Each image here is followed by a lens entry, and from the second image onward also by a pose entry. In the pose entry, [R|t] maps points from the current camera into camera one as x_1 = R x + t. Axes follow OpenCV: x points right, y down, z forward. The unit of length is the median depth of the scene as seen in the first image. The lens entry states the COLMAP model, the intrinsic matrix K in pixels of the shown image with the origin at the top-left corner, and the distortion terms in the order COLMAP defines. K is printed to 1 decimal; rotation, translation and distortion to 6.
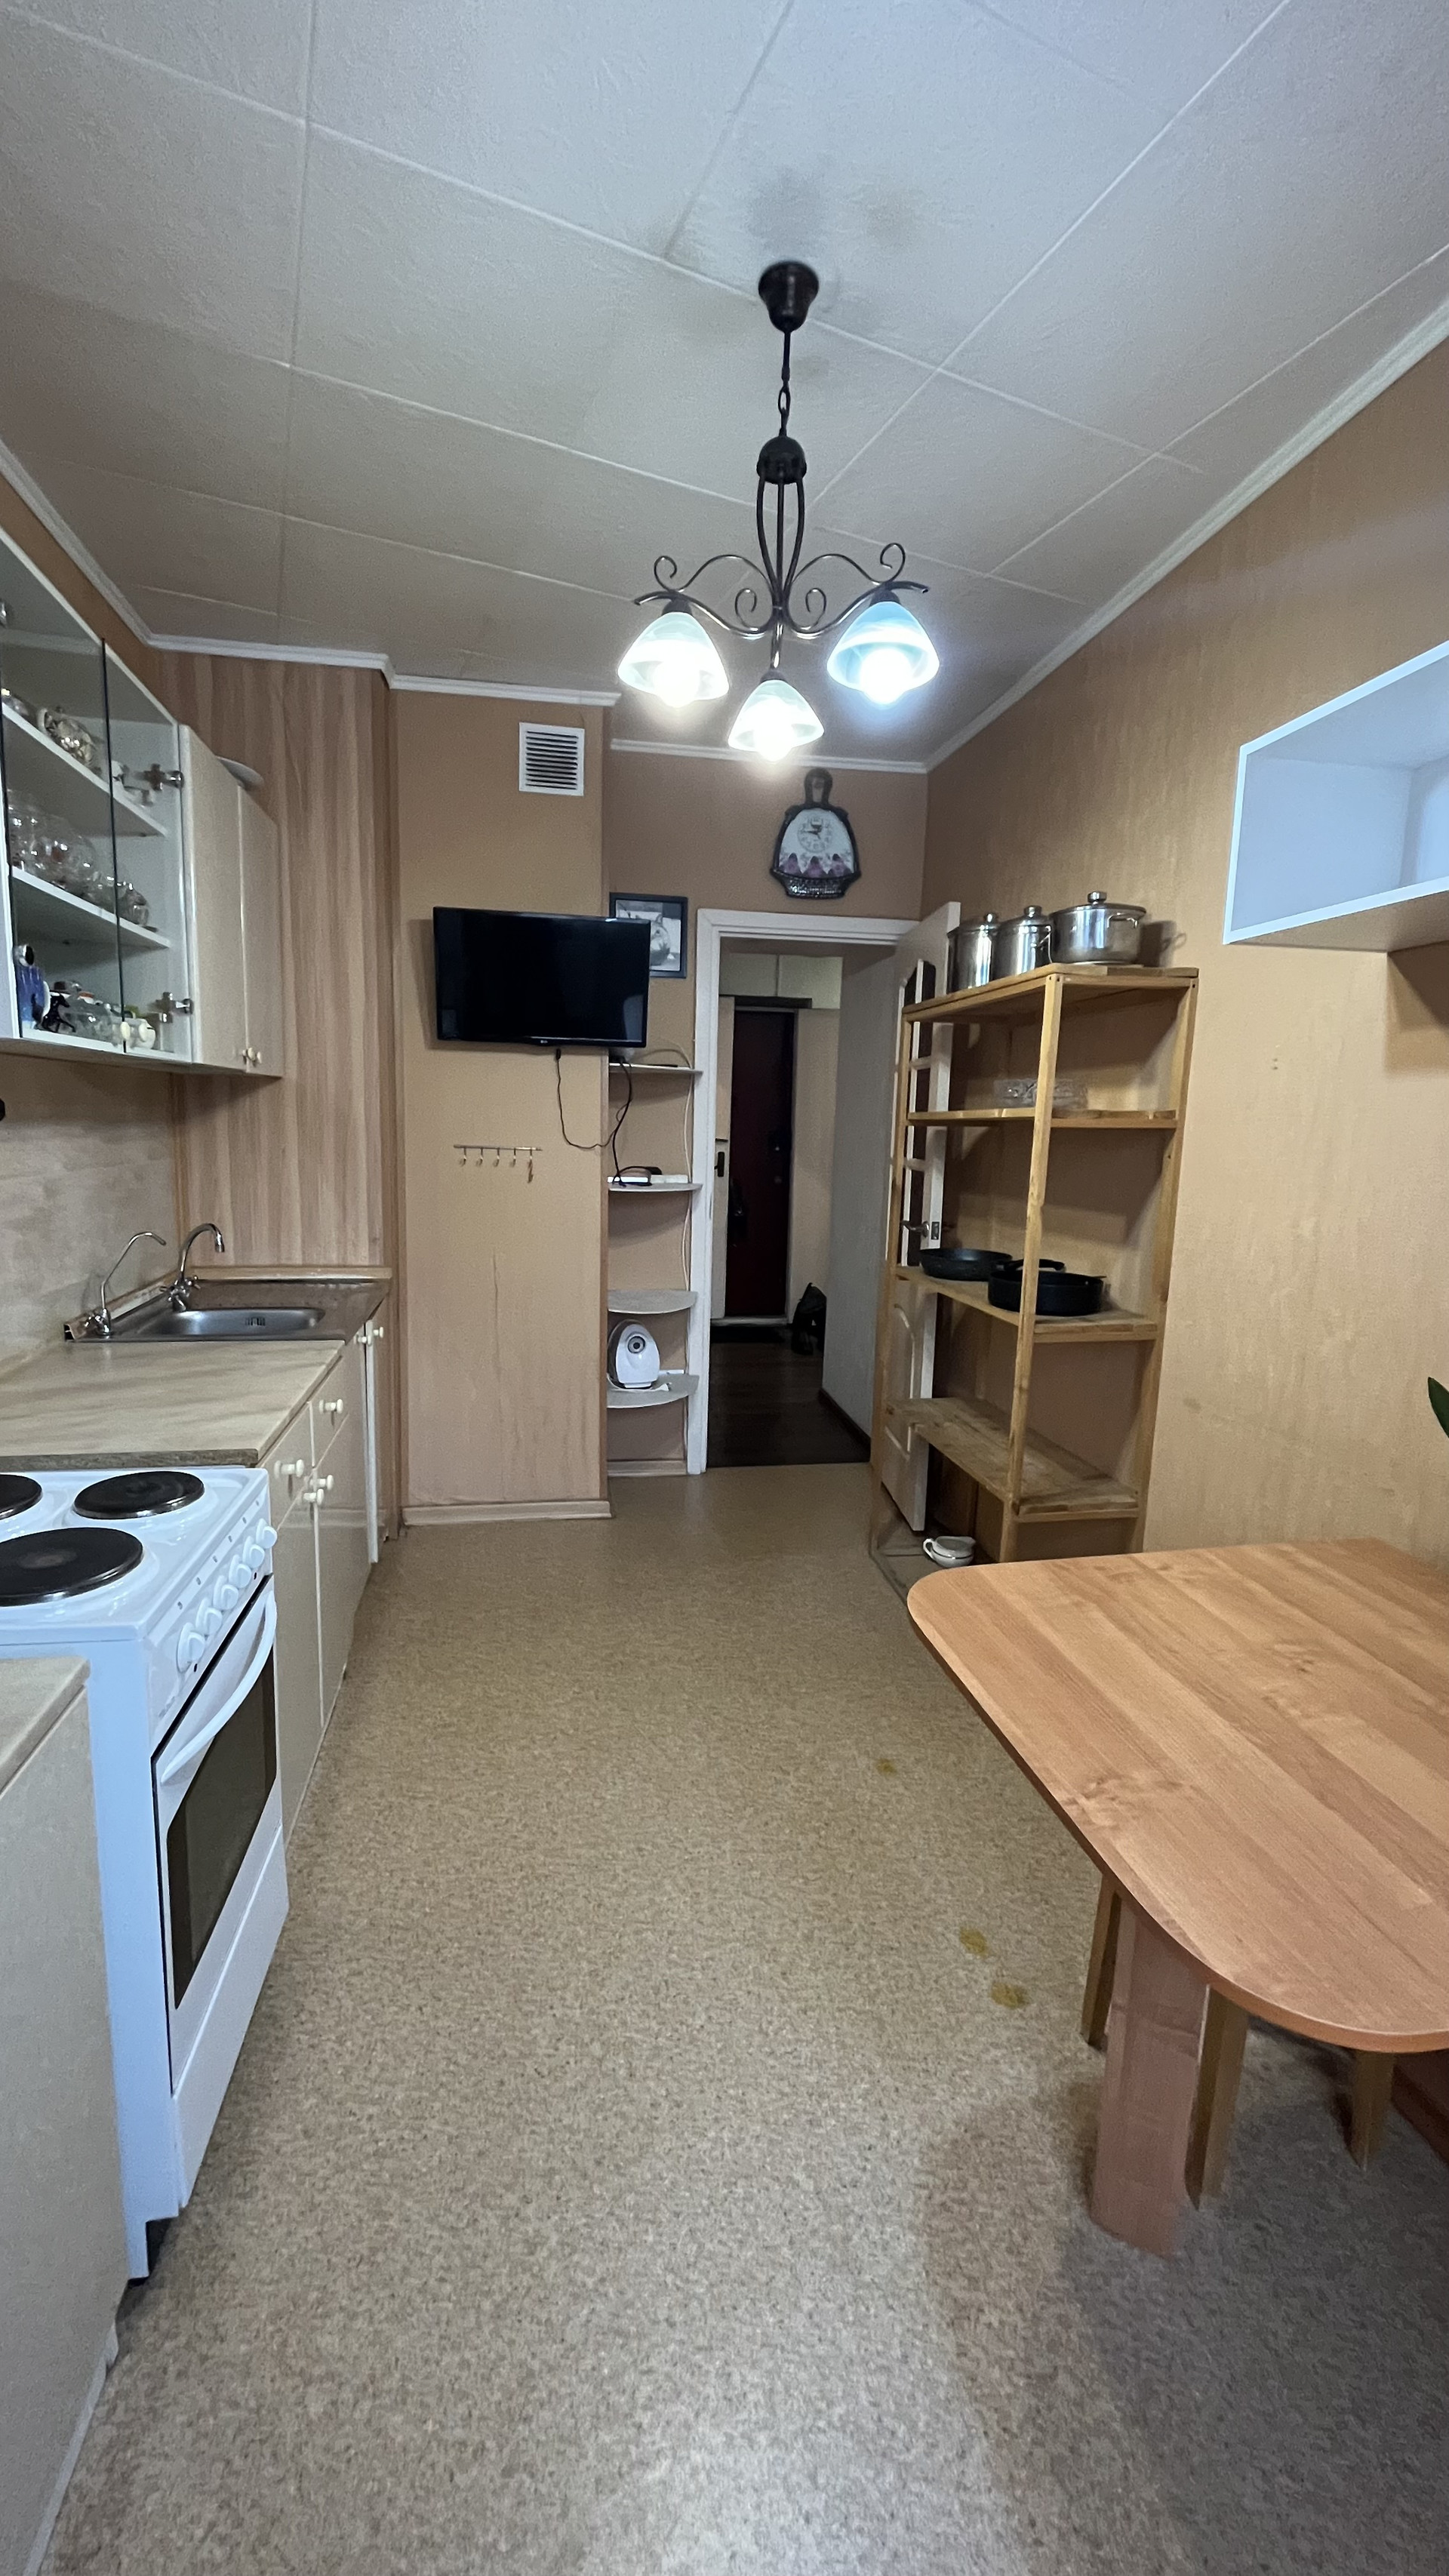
lens RADIAL K [[1038.5, 0, 722.3], [0, 1038.5, 1280.6], [0, 0, 1]] dist [-0.003183, -0.000589]
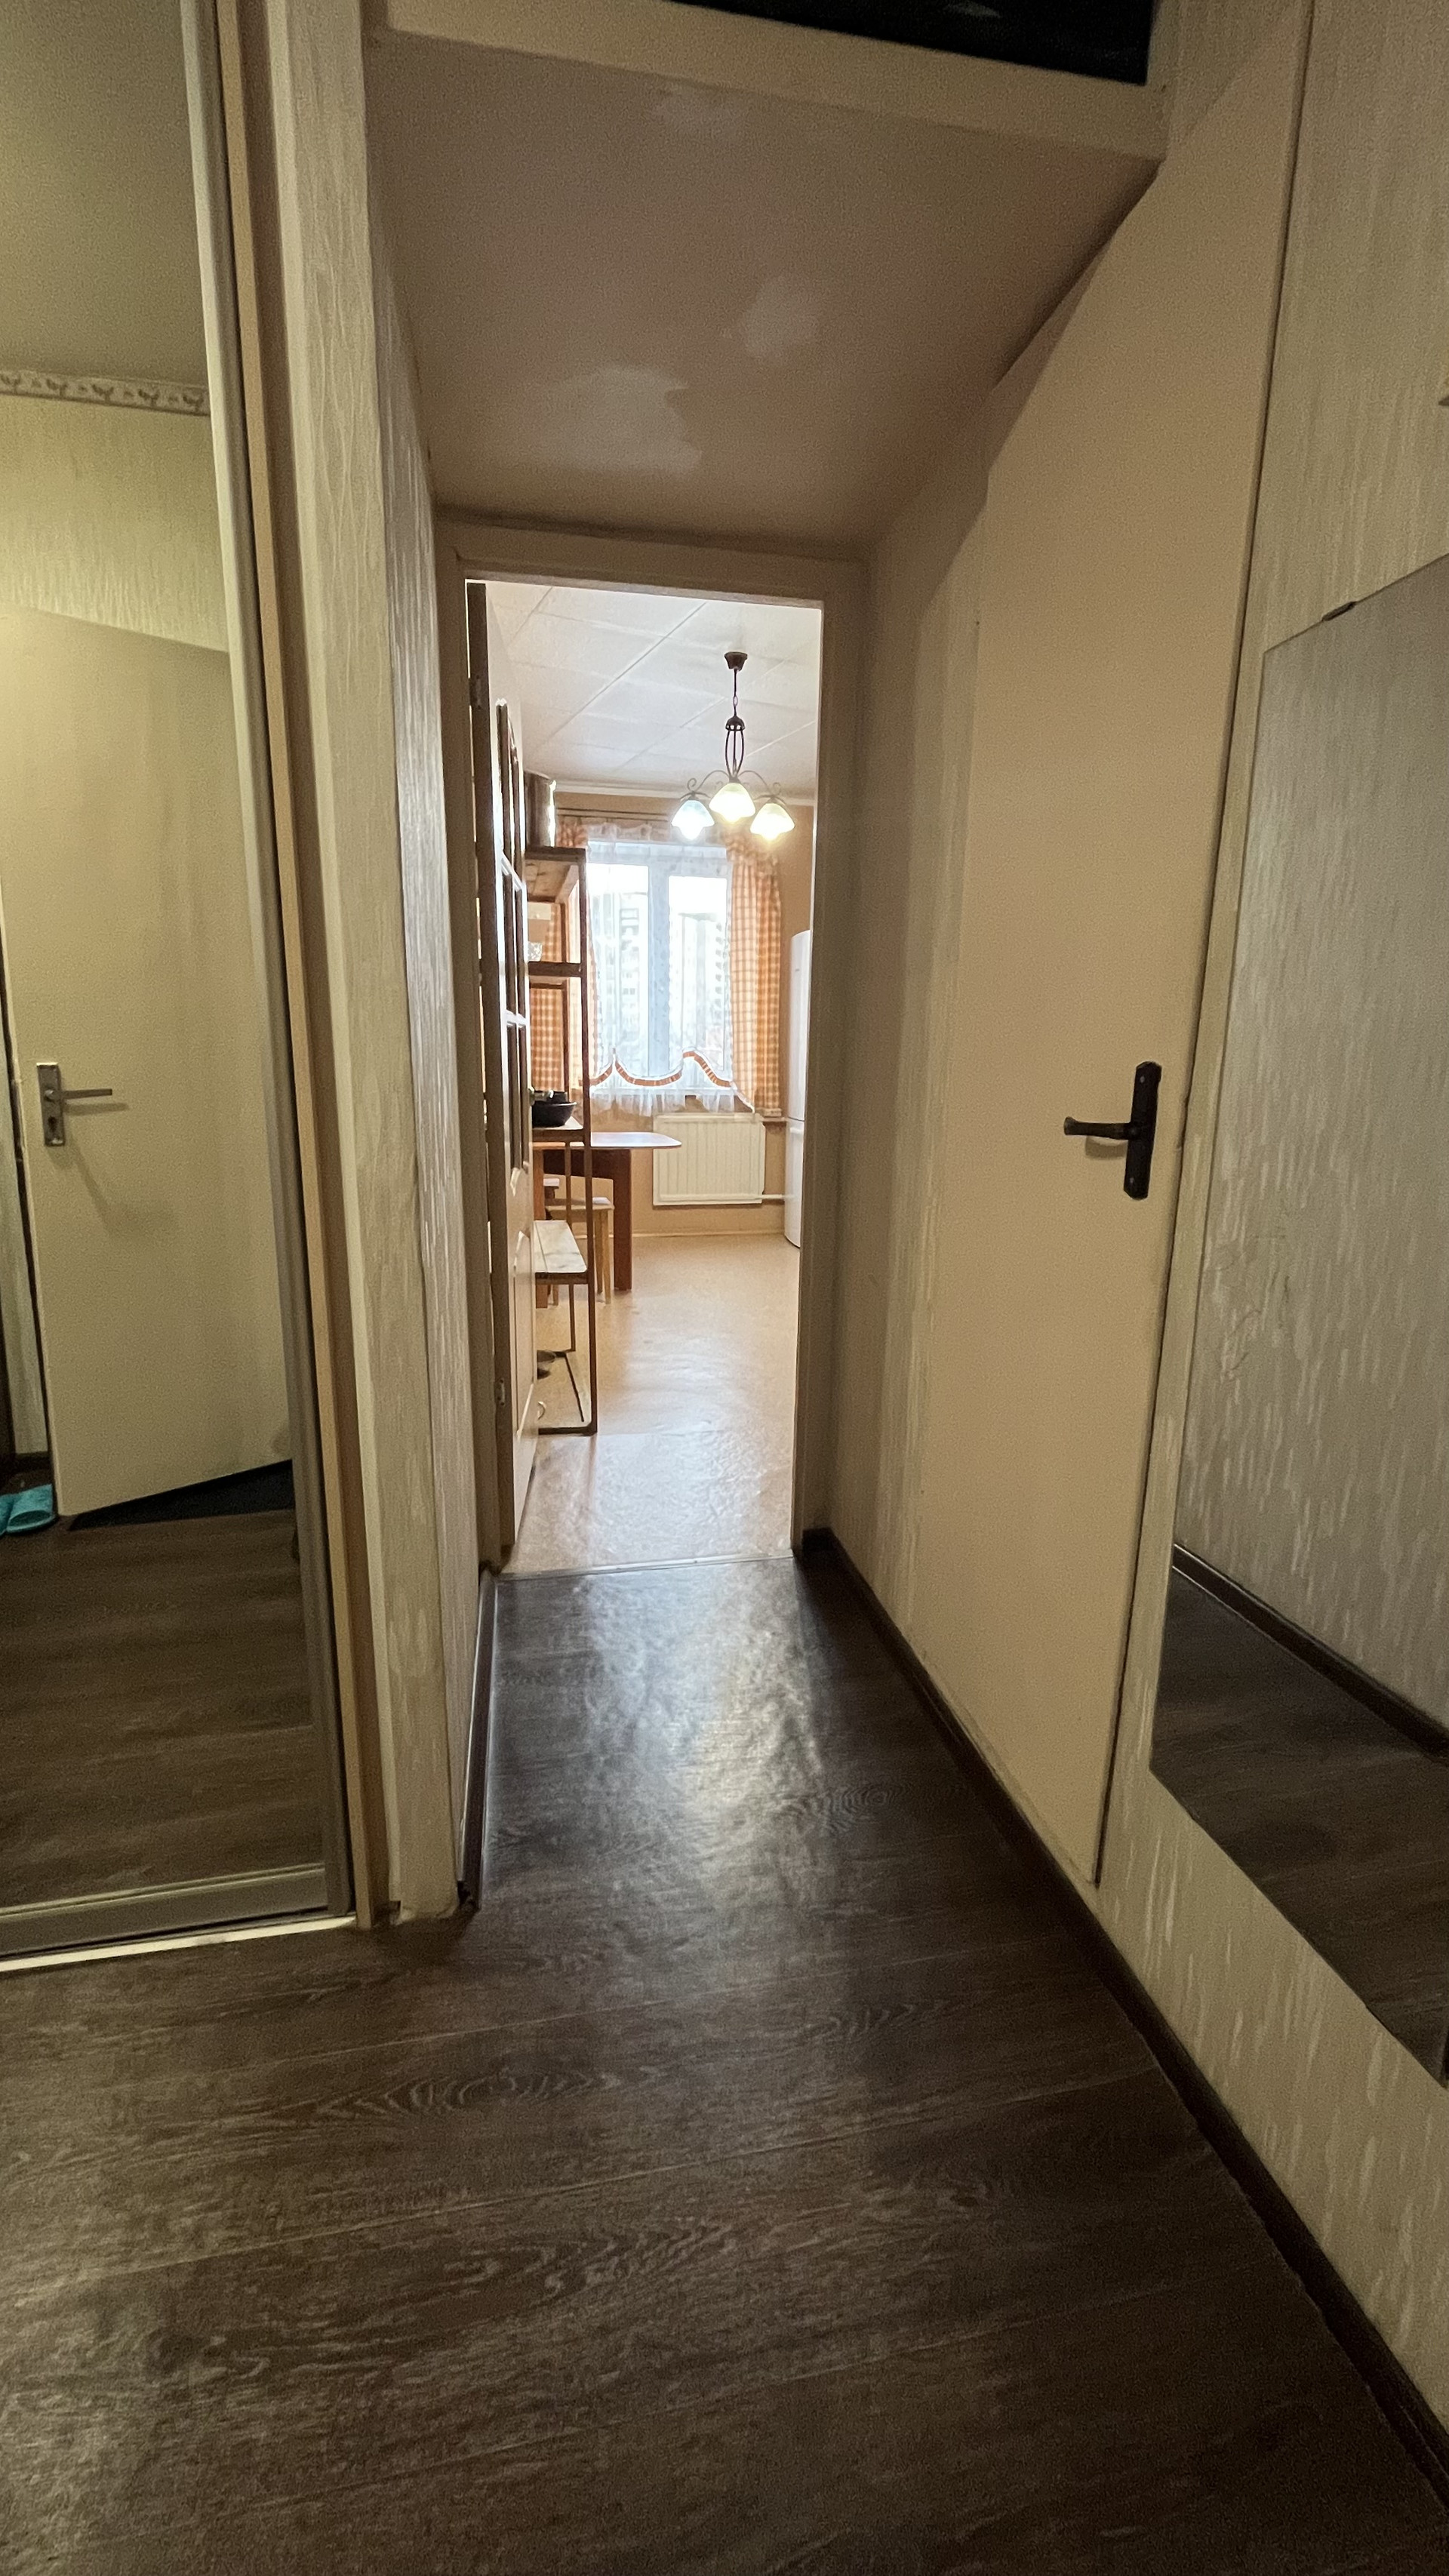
lens RADIAL K [[1037.3, 0, 715.7], [0, 1037.3, 1284.3], [0, 0, 1]] dist [-0.002114, -0.000342]
pose [[-0.998934, -0.034667, -0.030475, 0.142364], [-0.043566, 0.926267, 0.374341, -0.519142], [0.015250, 0.375269, -0.926790, 4.071737]]
